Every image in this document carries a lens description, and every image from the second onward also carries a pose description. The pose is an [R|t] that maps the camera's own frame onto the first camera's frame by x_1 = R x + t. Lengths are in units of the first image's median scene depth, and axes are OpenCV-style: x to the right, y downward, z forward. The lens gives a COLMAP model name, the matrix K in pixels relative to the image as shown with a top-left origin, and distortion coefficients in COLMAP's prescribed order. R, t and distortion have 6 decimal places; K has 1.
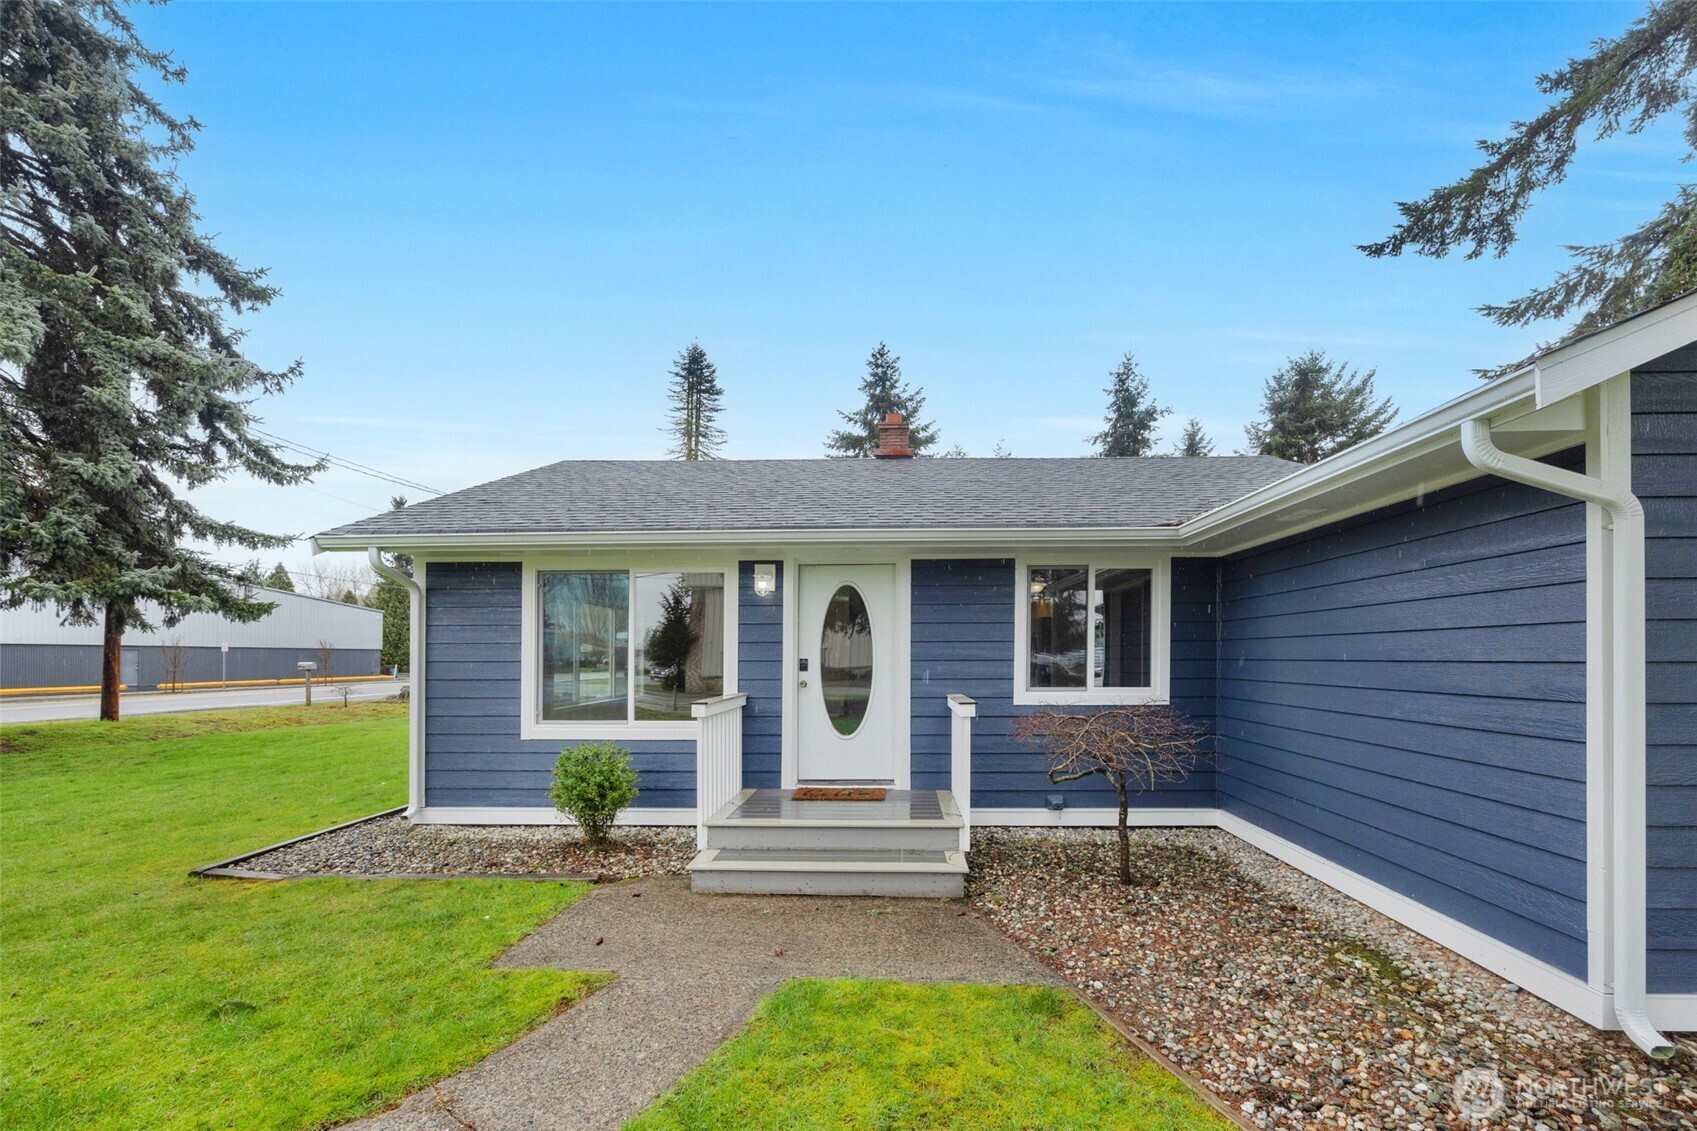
lens RADIAL K [[727.1, 0, 761.4], [0, 727.1, 660.4], [0, 0, 1]] dist [-0.001186, 0.000030]
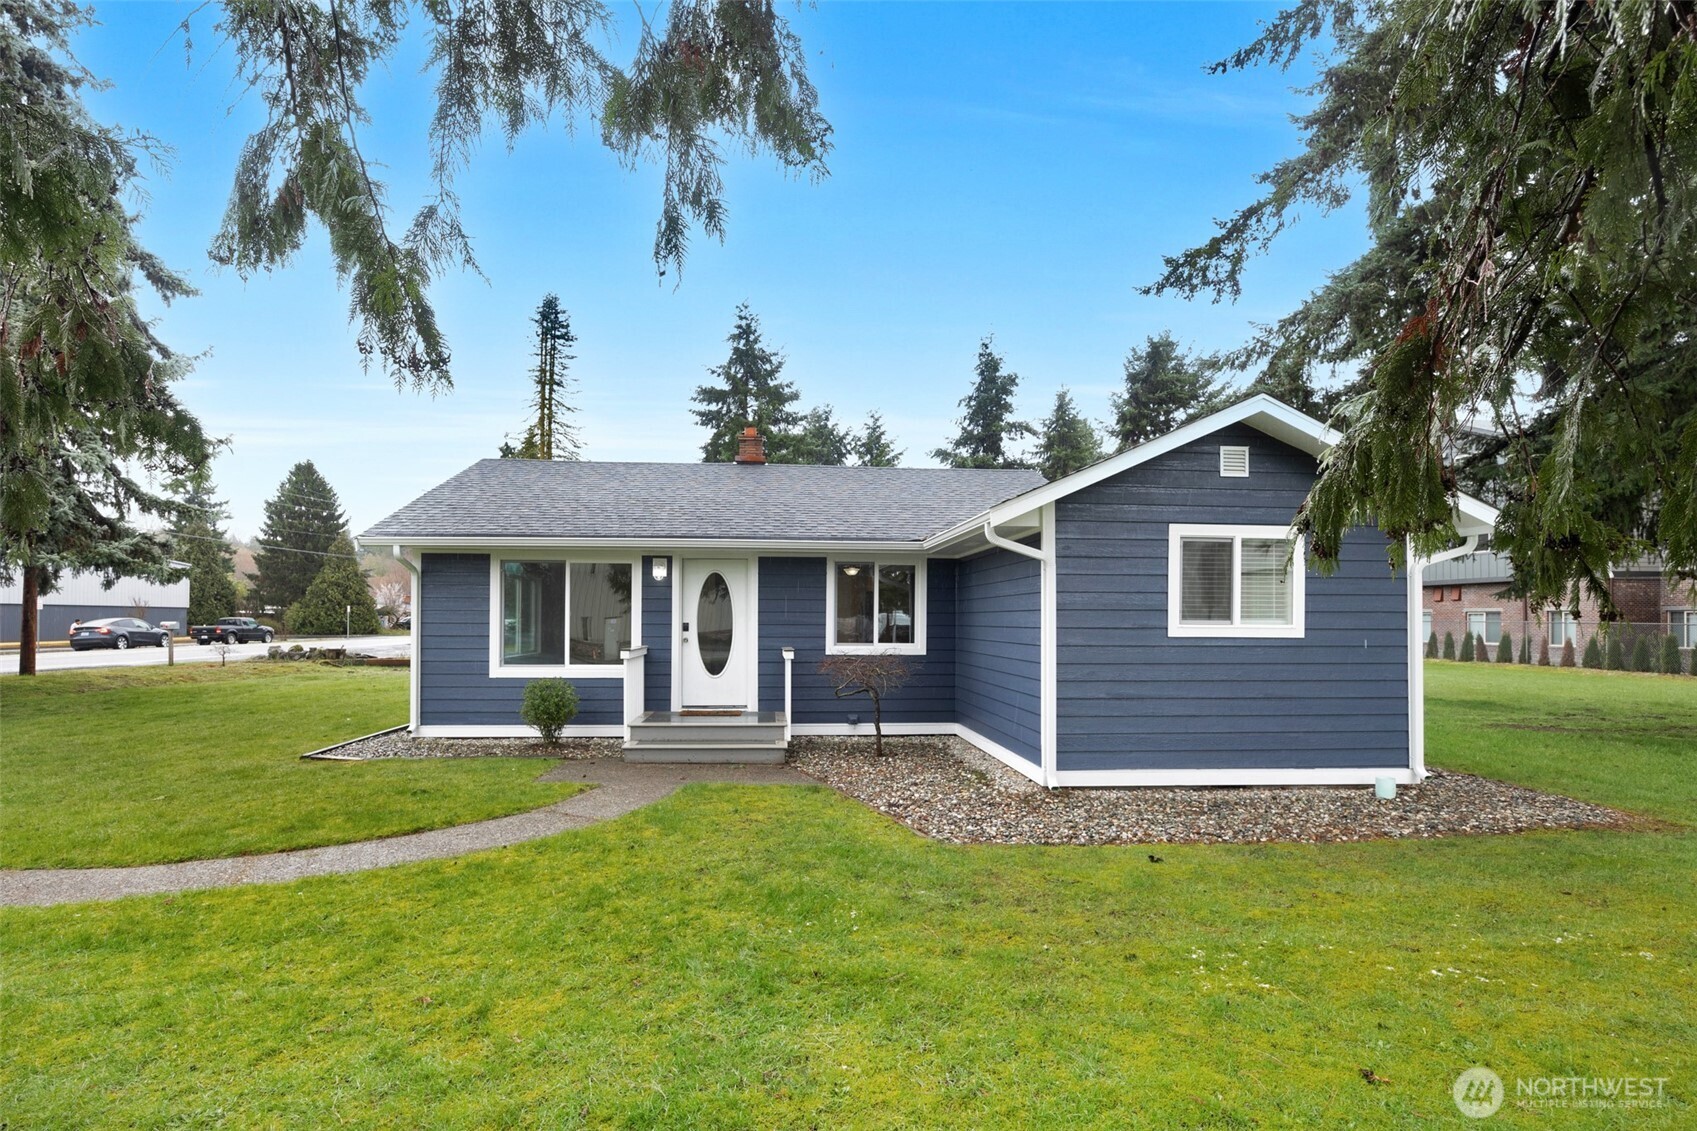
lens RADIAL K [[803.1, 0, 688.3], [0, 803.1, 598.8], [0, 0, 1]] dist [-0.000314, -0.000263]
pose [[0.995563, 0.010693, 0.093486, -0.046793], [-0.007738, 0.999461, -0.031913, 0.000417], [-0.093777, 0.031048, 0.995109, -0.319248]]
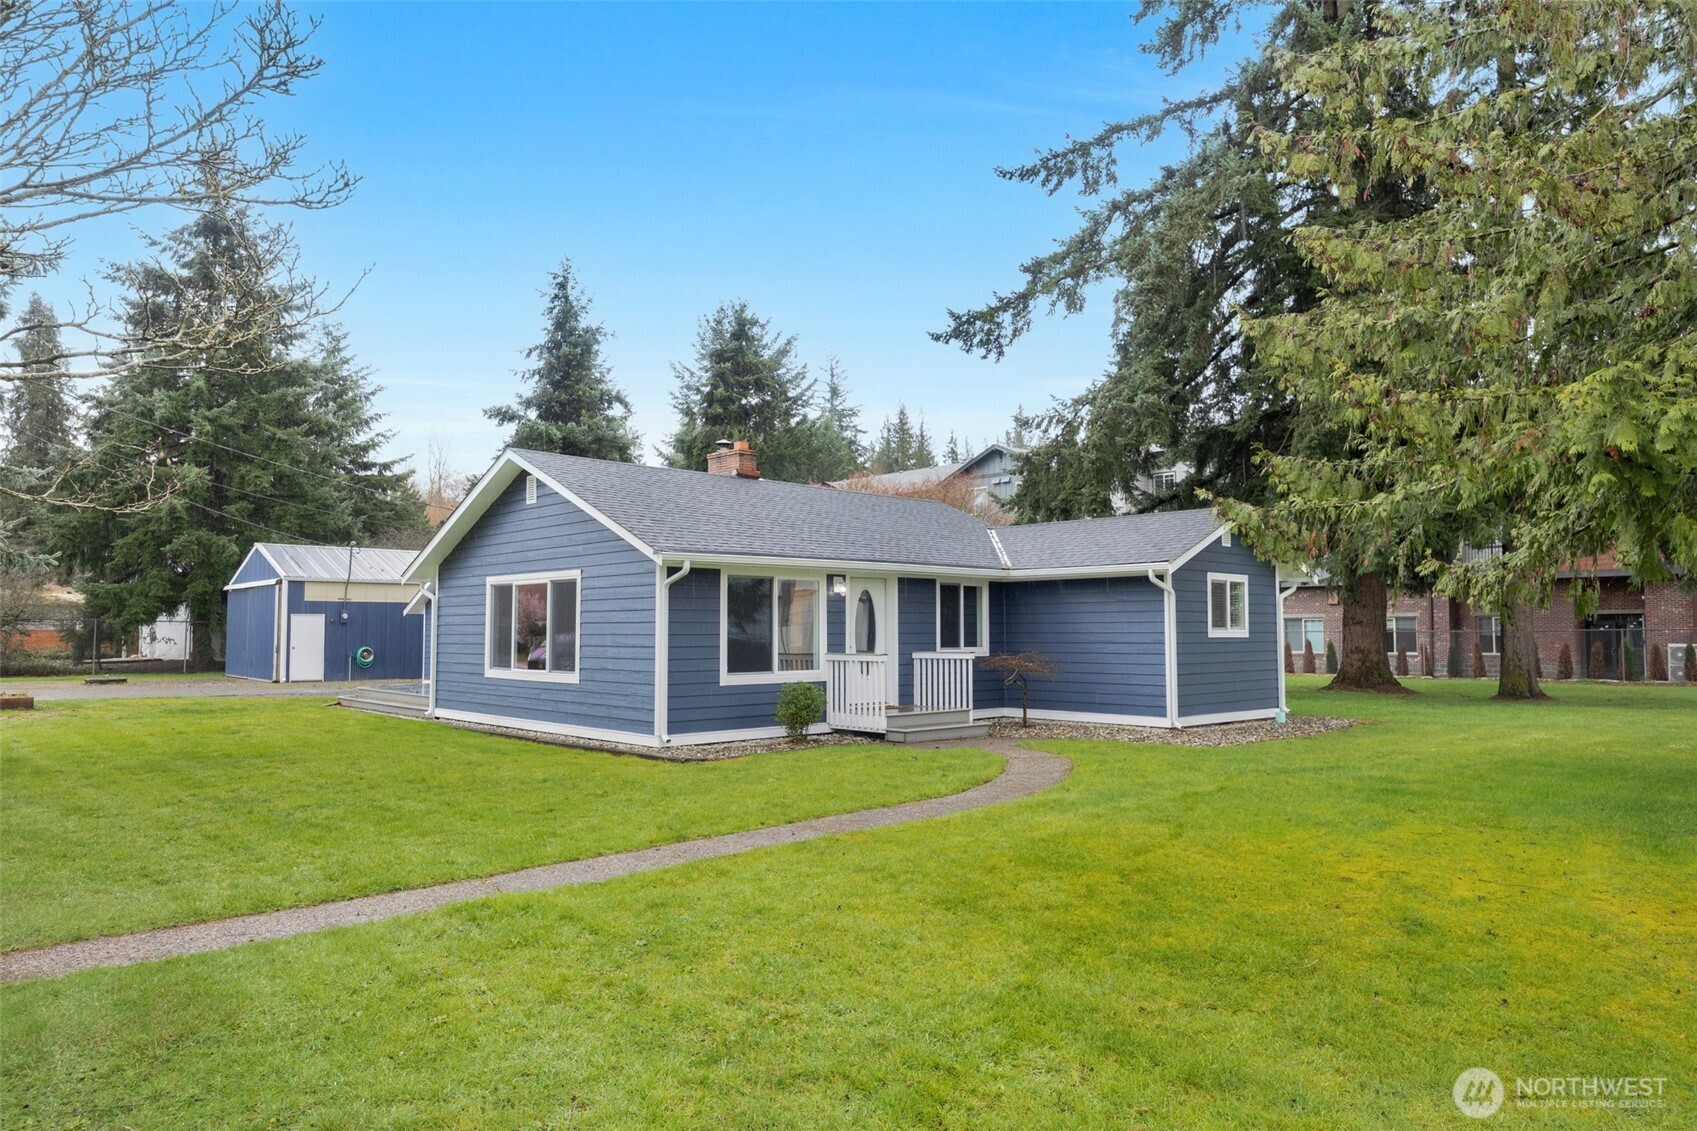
lens RADIAL K [[1113.2, 0, 848.5], [0, 1113.2, 565.5], [0, 0, 1]] dist [0.001131, -0.000590]
pose [[0.705292, 0.044911, 0.707493, -0.928114], [0.003391, 0.997766, -0.066718, 0.007404], [-0.708909, 0.049454, 0.703564, -0.429789]]
